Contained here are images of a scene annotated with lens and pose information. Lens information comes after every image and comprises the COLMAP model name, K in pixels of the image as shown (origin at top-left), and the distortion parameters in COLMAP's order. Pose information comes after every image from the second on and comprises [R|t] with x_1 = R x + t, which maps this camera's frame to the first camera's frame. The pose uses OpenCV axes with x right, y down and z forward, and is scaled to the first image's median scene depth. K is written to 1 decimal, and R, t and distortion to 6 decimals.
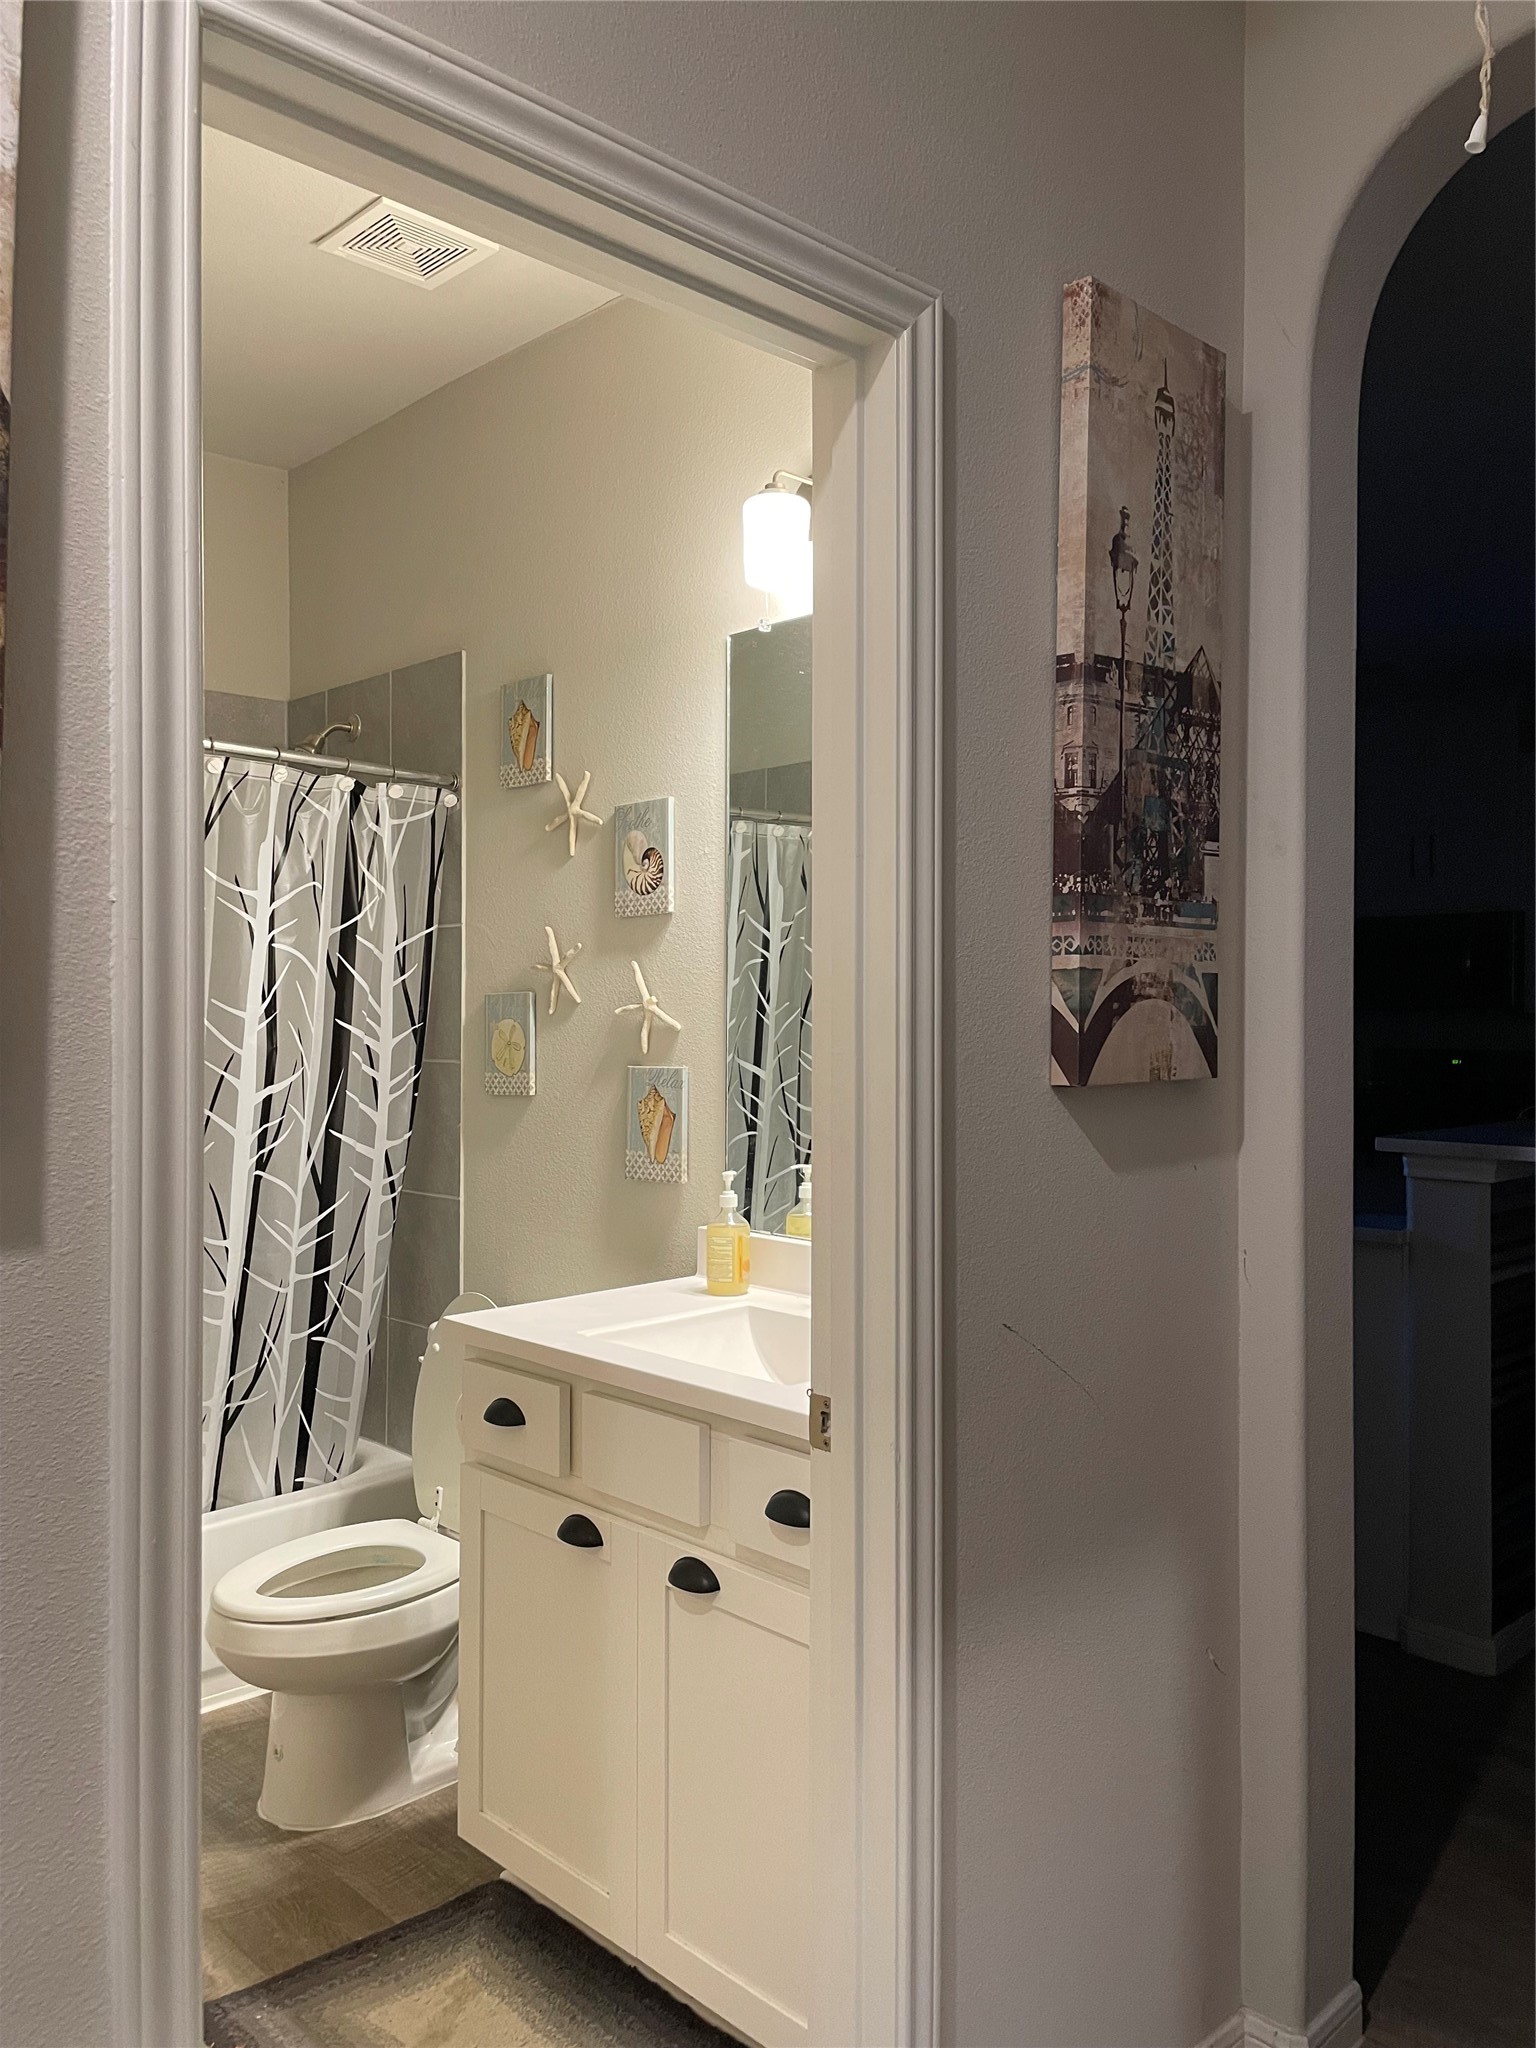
lens RADIAL K [[1550.1, 0, 758.3], [0, 1550.1, 1018.5], [0, 0, 1]] dist [0.079530, -0.107393]
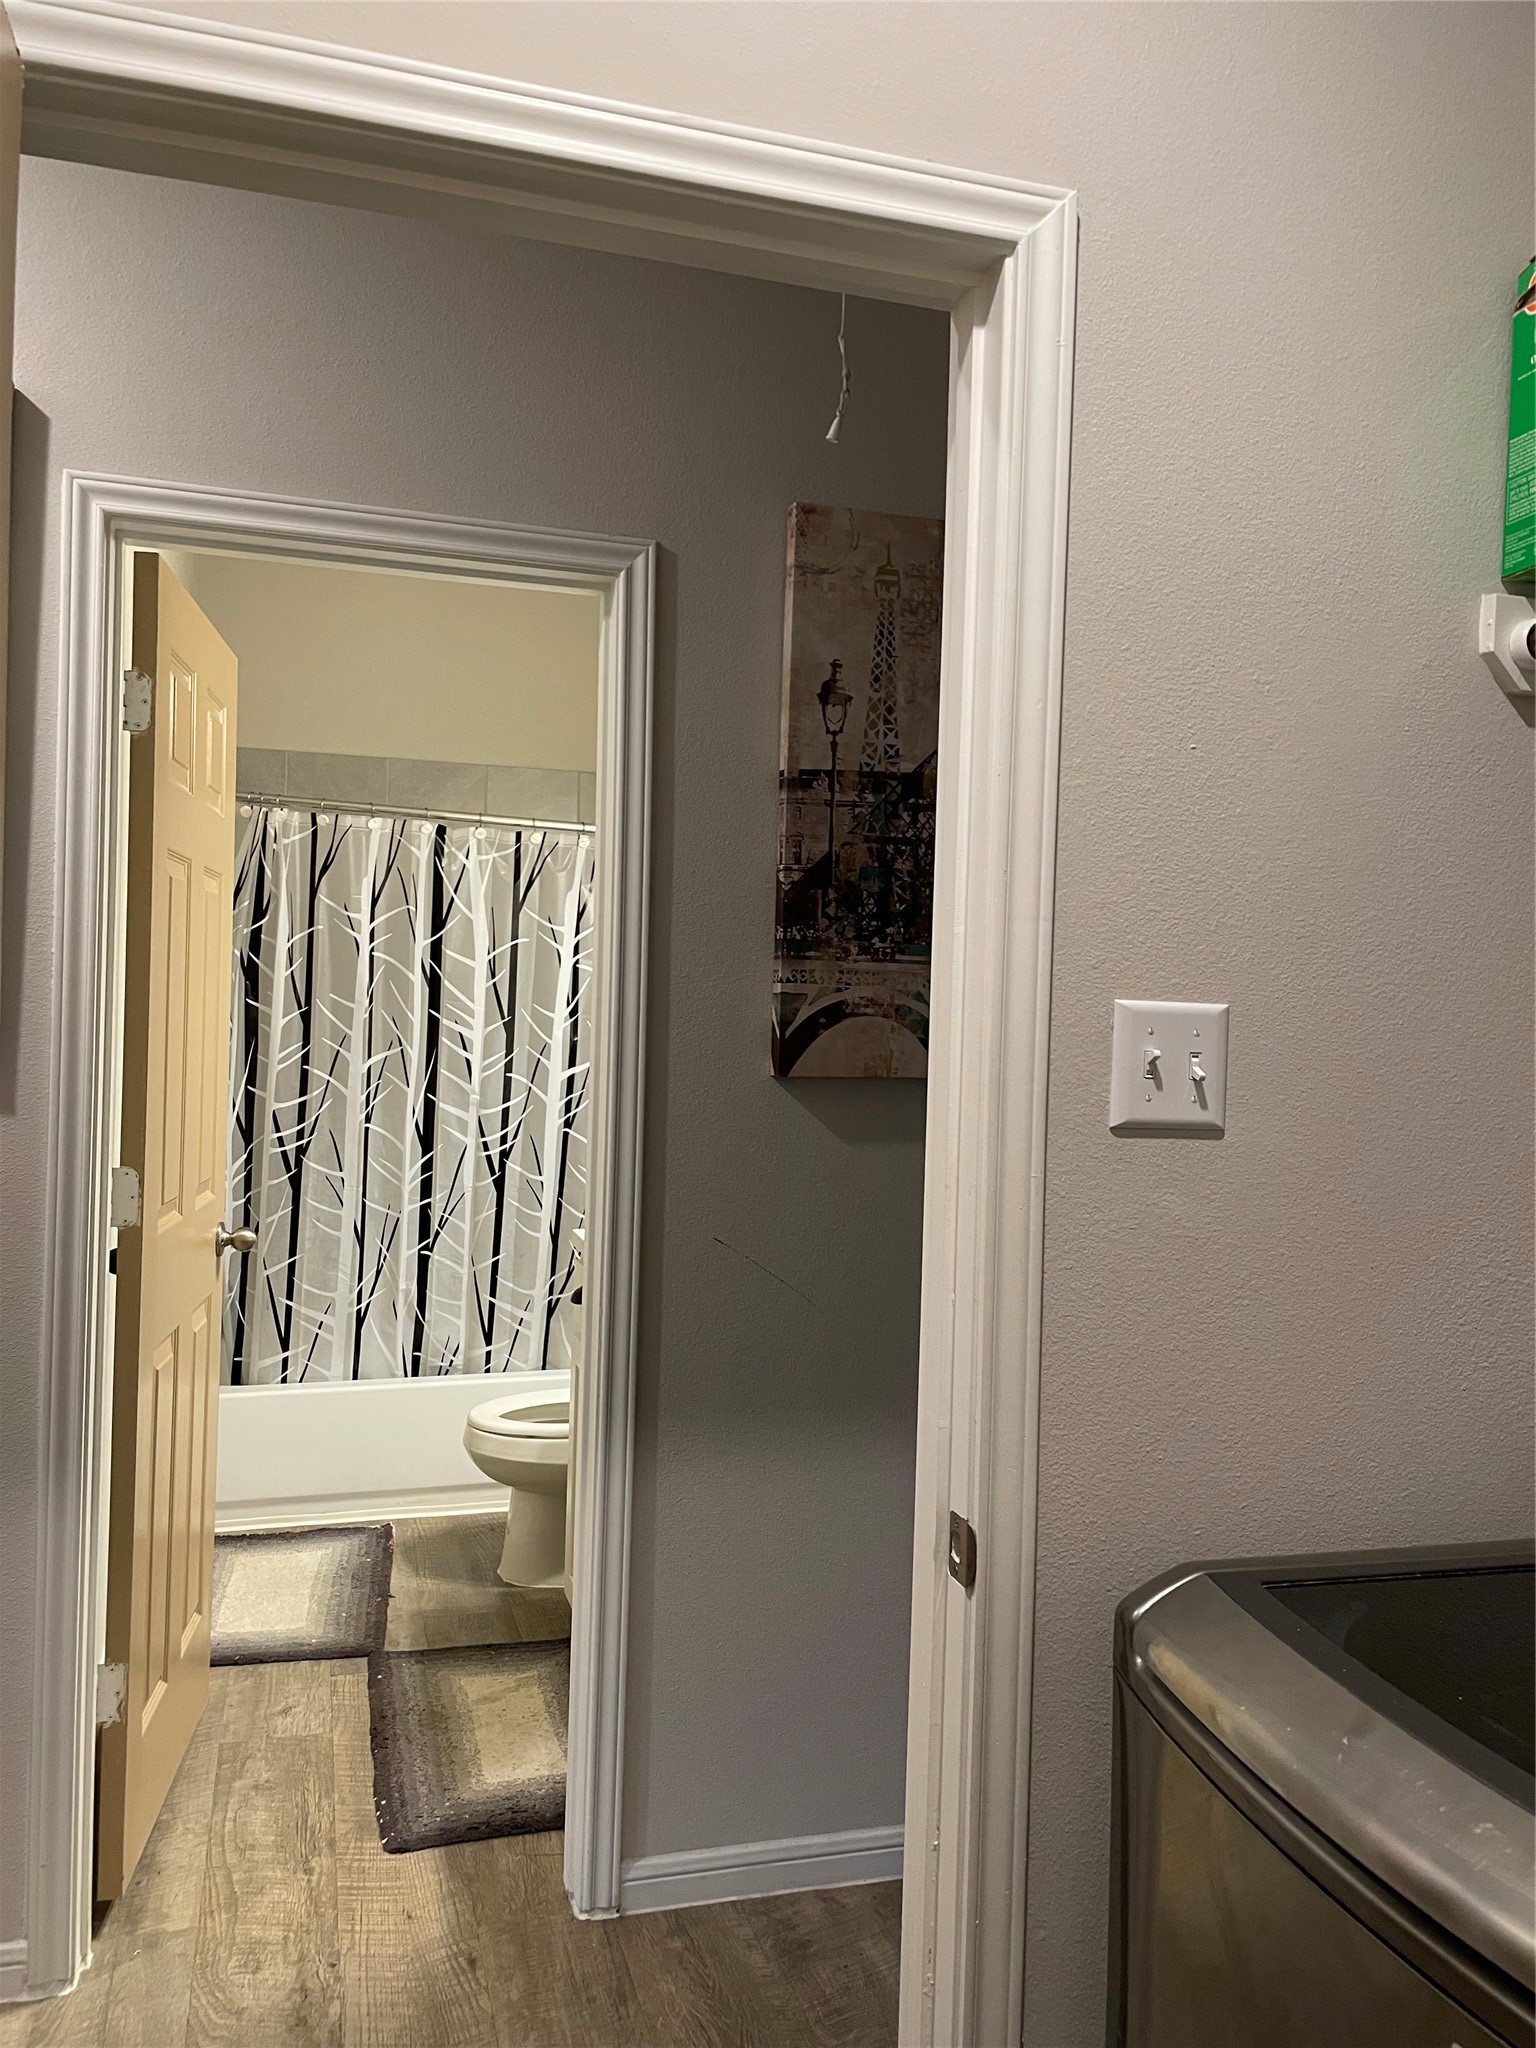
lens RADIAL K [[1550.1, 0, 766.5], [0, 1550.1, 1028.9], [0, 0, 1]] dist [0.079530, -0.107393]
pose [[0.886810, 0.028013, -0.461285, 0.776832], [-0.028189, 0.999581, 0.006510, -0.007856], [0.461274, 0.007231, 0.887228, -0.230324]]
